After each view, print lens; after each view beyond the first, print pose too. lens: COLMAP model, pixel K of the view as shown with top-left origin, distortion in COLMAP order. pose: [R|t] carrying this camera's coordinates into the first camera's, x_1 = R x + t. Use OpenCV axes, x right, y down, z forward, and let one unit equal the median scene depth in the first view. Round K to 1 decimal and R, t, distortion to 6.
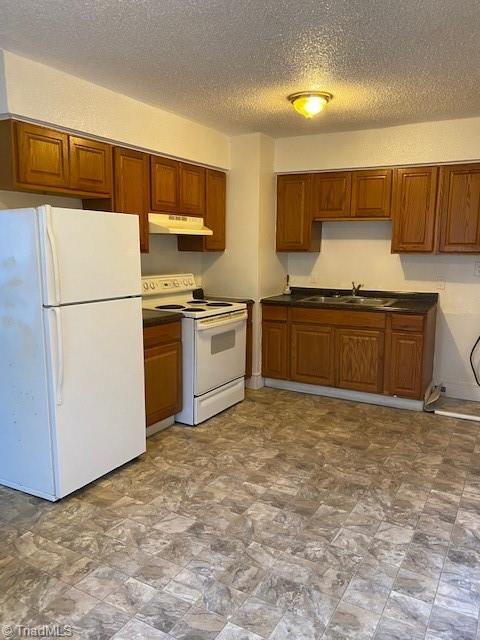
lens RADIAL K [[485.9, 0, 243.1], [0, 485.9, 322.2], [0, 0, 1]] dist [0.026003, -0.024165]
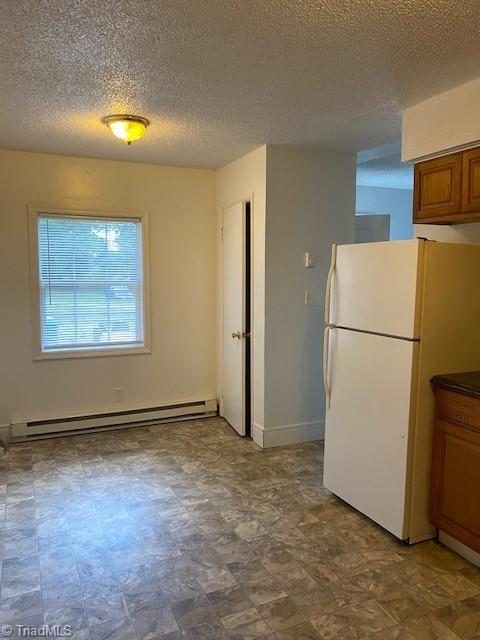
lens RADIAL K [[485.9, 0, 242.9], [0, 485.9, 318.7], [0, 0, 1]] dist [0.026003, -0.024165]
pose [[-0.579347, 0.060928, -0.812800, 0.688559], [-0.140877, 0.974710, 0.173479, -0.218883], [0.802814, 0.215009, -0.556112, 1.423120]]
